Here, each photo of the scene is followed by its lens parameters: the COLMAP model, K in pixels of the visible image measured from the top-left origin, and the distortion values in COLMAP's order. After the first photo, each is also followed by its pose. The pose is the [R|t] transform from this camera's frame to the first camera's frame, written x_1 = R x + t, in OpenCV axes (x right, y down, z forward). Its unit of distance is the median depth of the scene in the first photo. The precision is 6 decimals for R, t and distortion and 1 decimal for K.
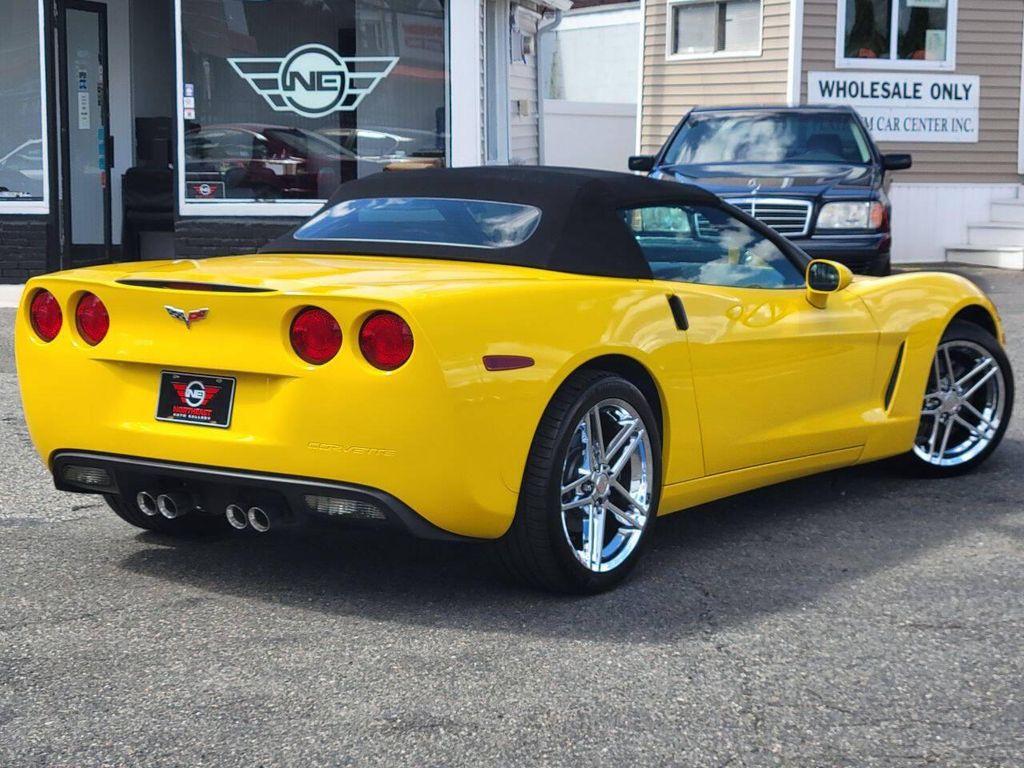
lens RADIAL K [[2652.6, 0, 512.0], [0, 2652.6, 384.0], [0, 0, 1]] dist [-0.022834, -0.543422]
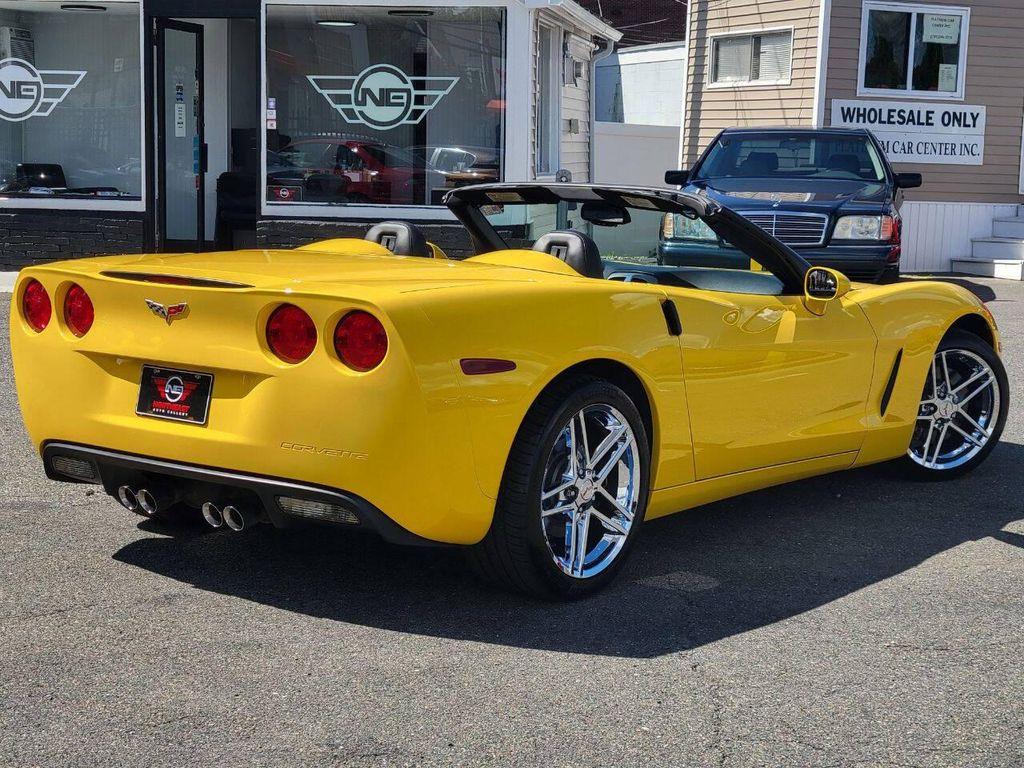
lens RADIAL K [[2163.3, 0, 512.1], [0, 2163.3, 417.4], [0, 0, 1]] dist [-0.019336, 0.116305]
pose [[0.998993, 0.023876, -0.037992, 0.029420], [-0.022918, 0.999413, 0.025464, -0.007327], [0.038577, -0.024568, 0.998954, 0.158231]]
